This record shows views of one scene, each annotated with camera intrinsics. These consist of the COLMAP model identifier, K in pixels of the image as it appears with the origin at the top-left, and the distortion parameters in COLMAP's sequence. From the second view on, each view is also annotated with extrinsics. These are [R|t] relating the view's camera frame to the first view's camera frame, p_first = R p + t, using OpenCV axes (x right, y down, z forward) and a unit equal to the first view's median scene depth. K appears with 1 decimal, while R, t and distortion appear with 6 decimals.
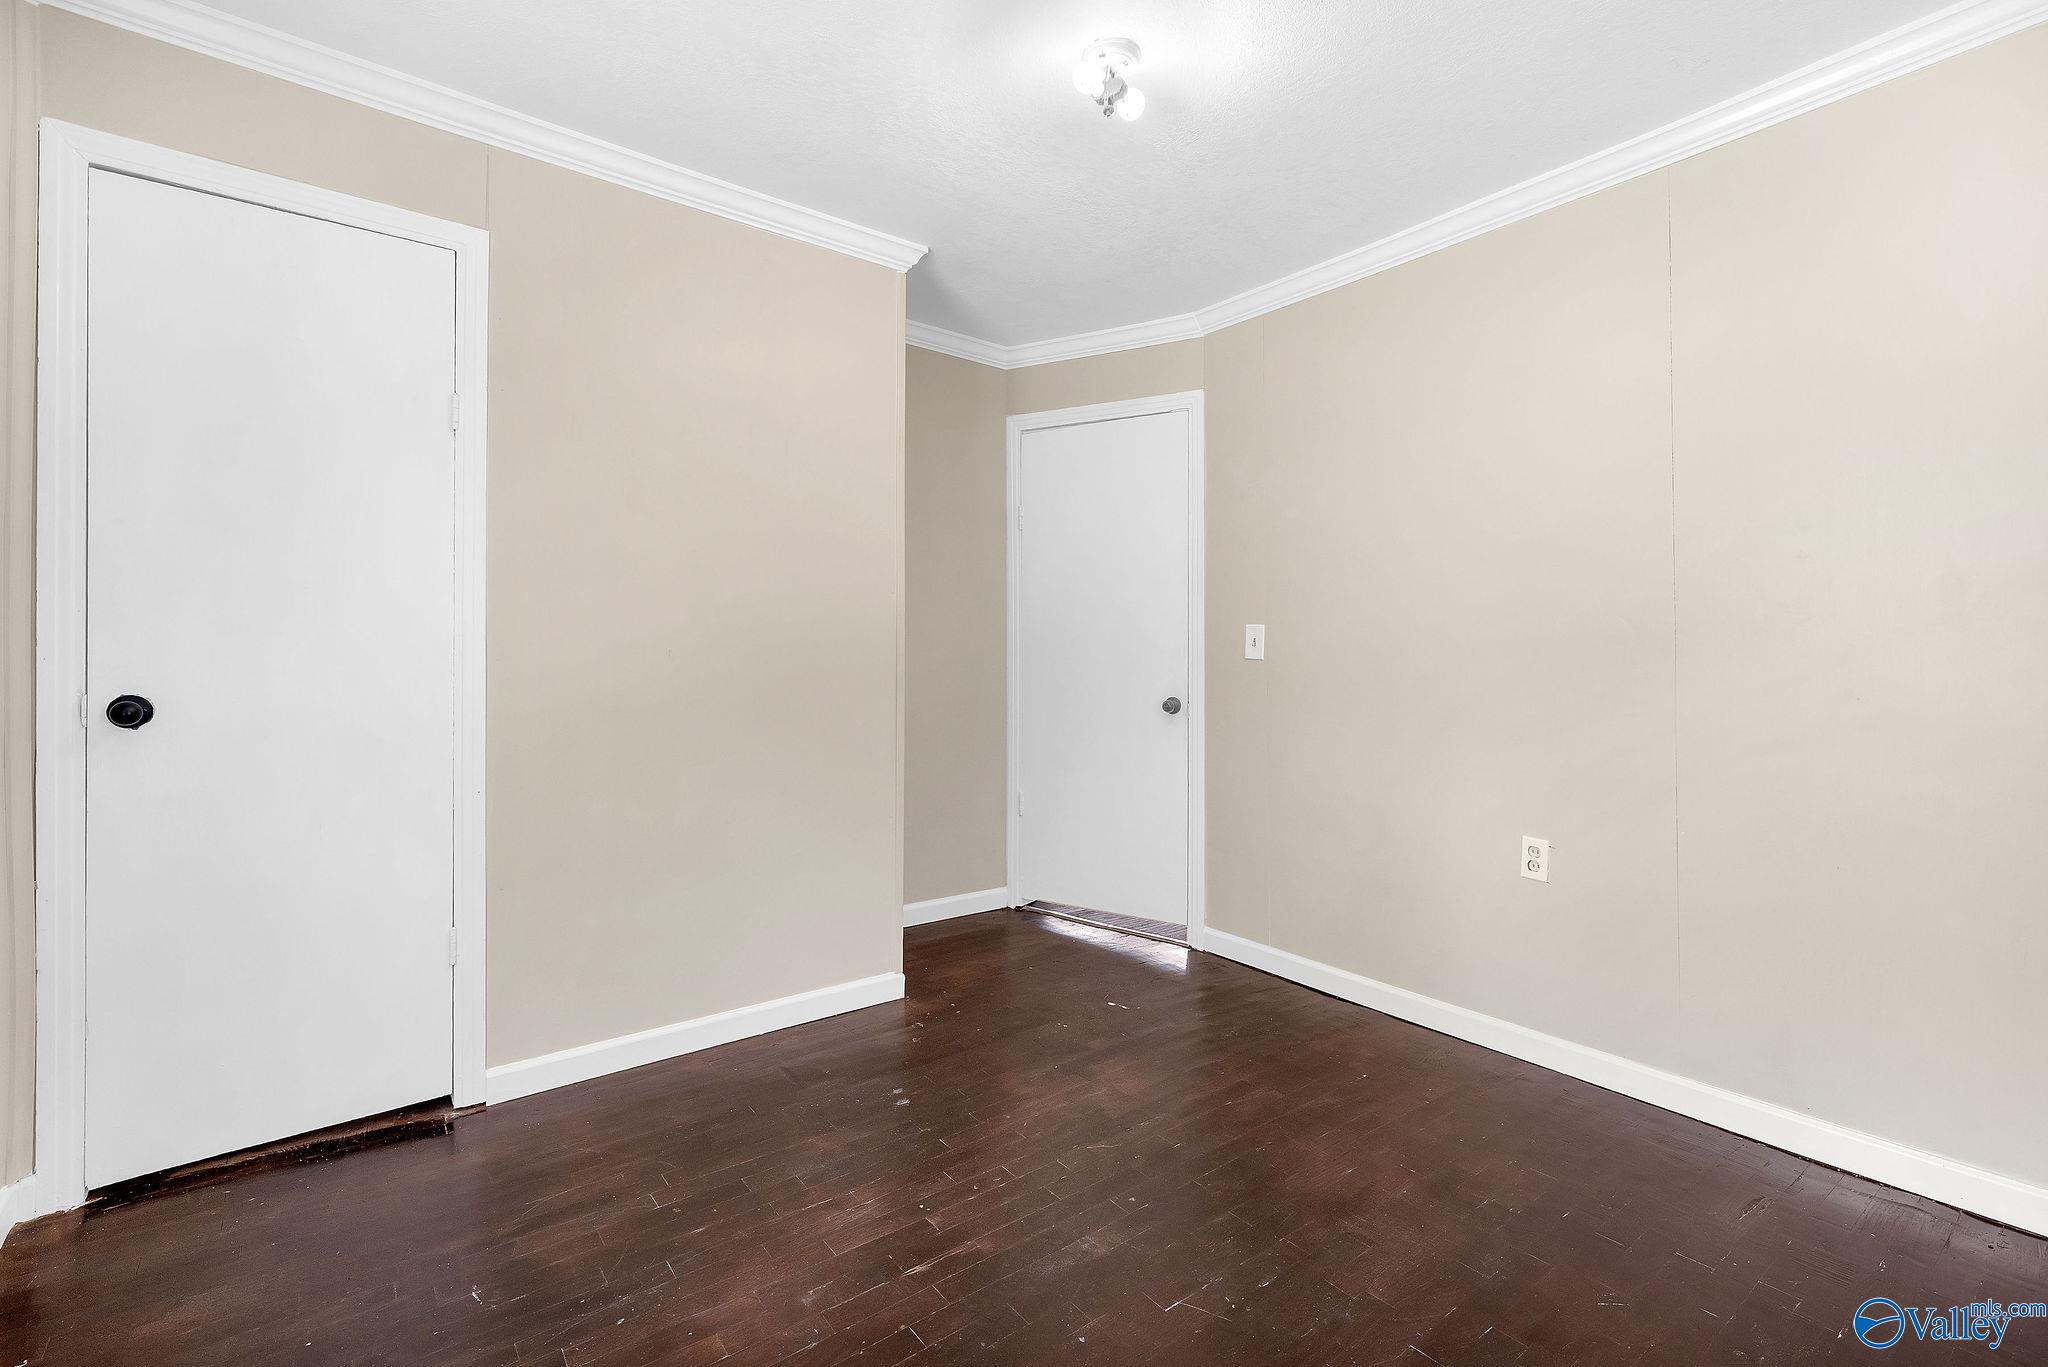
lens RADIAL K [[882.3, 0, 1022.8], [0, 882.3, 655.9], [0, 0, 1]] dist [-0.000984, -0.000180]
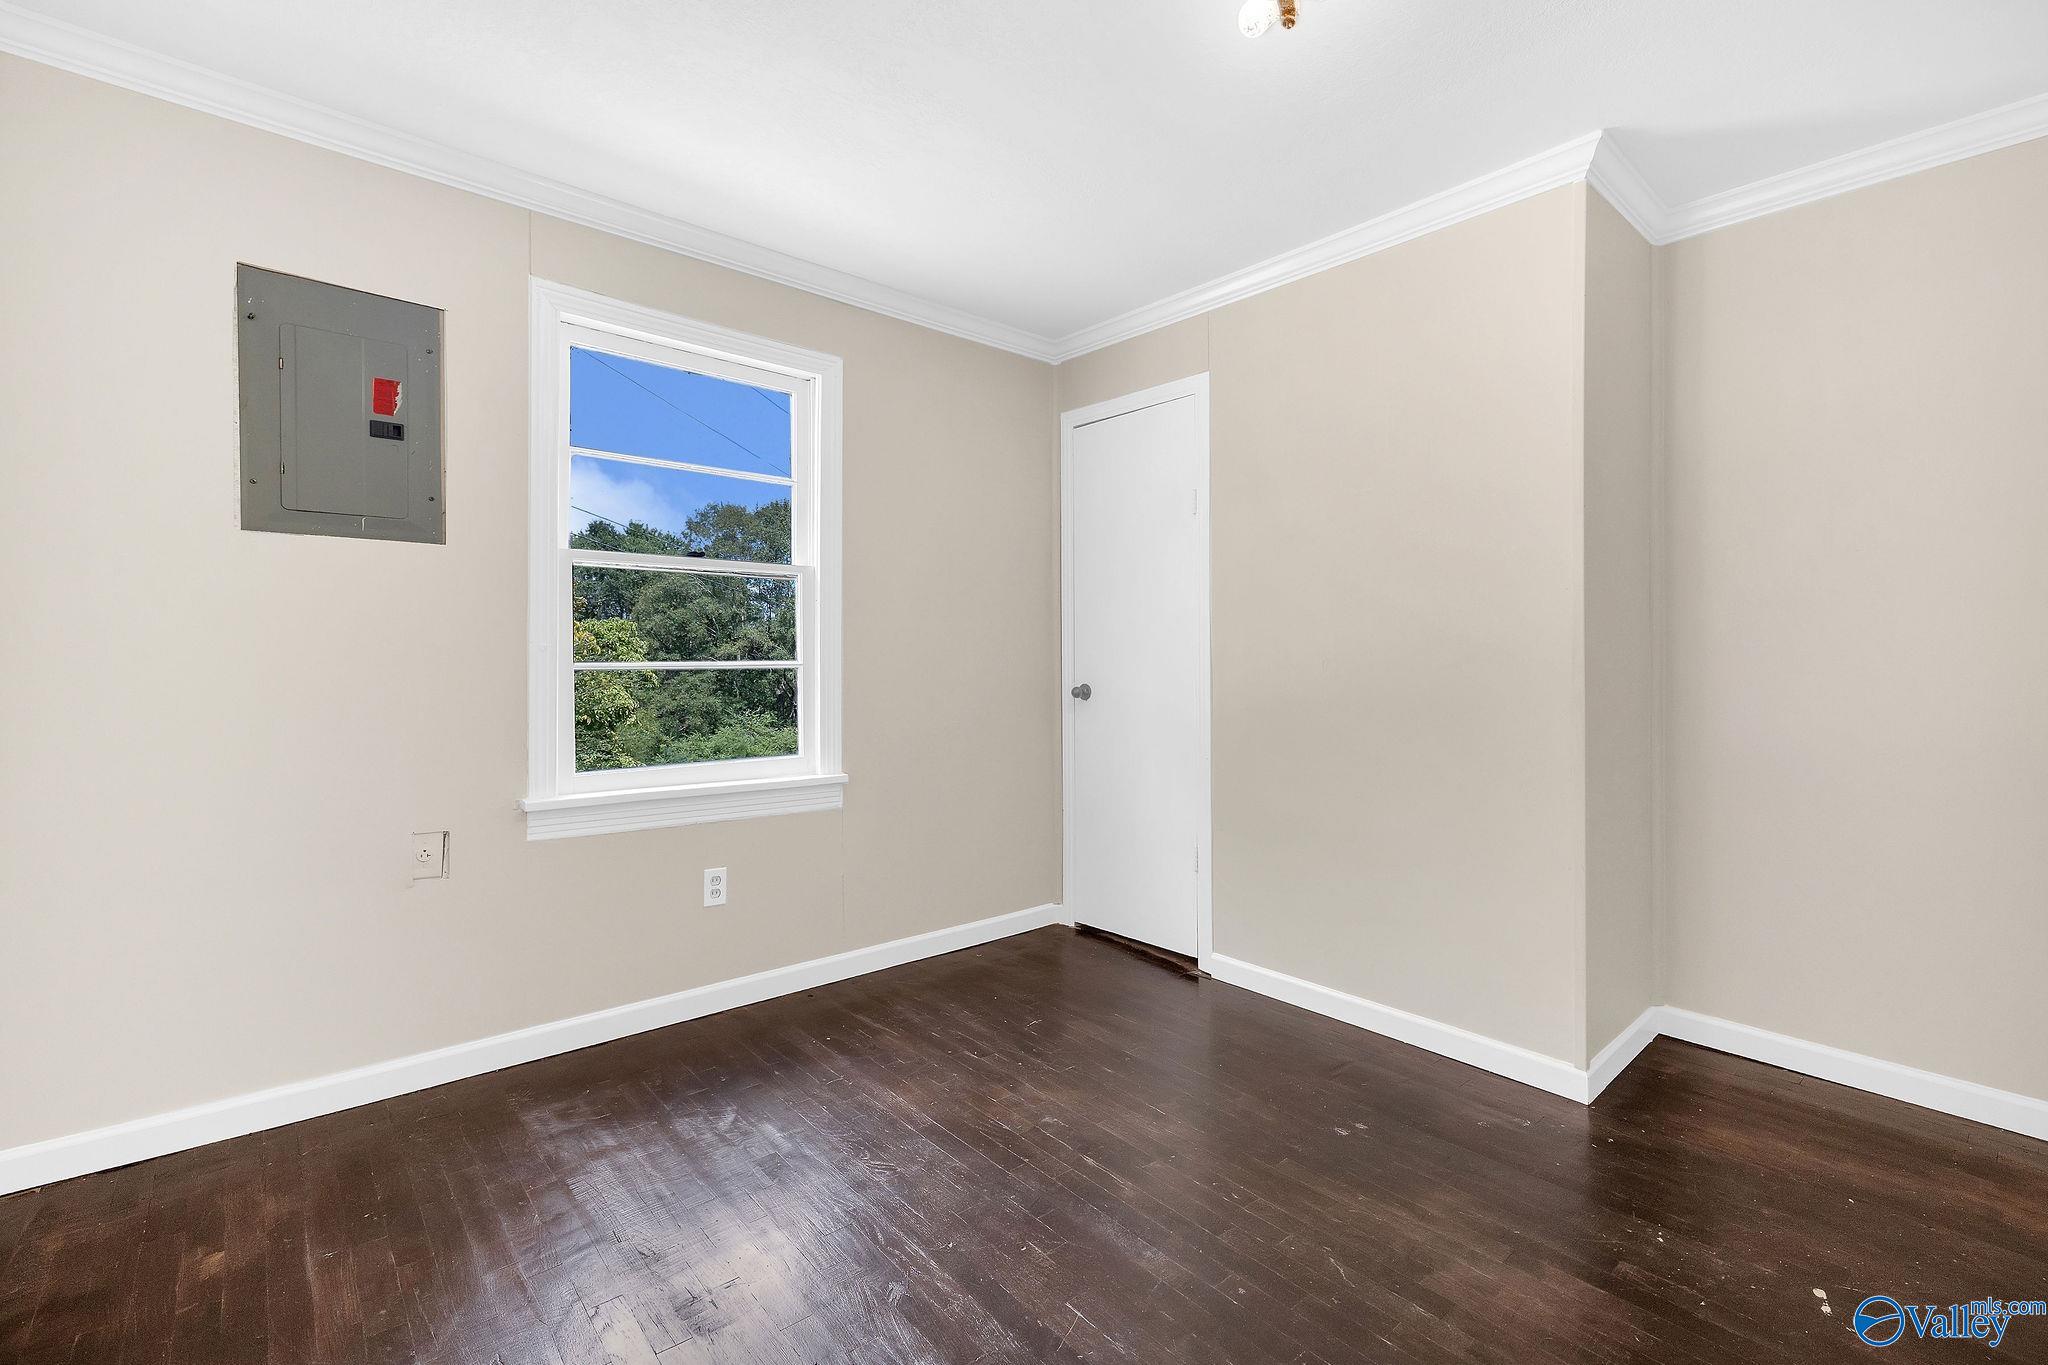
lens RADIAL K [[882.3, 0, 1022.8], [0, 882.3, 654.9], [0, 0, 1]] dist [-0.000984, -0.000180]
pose [[0.068924, -0.004338, -0.997613, 0.826562], [-0.002905, 0.999985, -0.004549, -0.007119], [0.997618, 0.003212, 0.068910, 0.606738]]
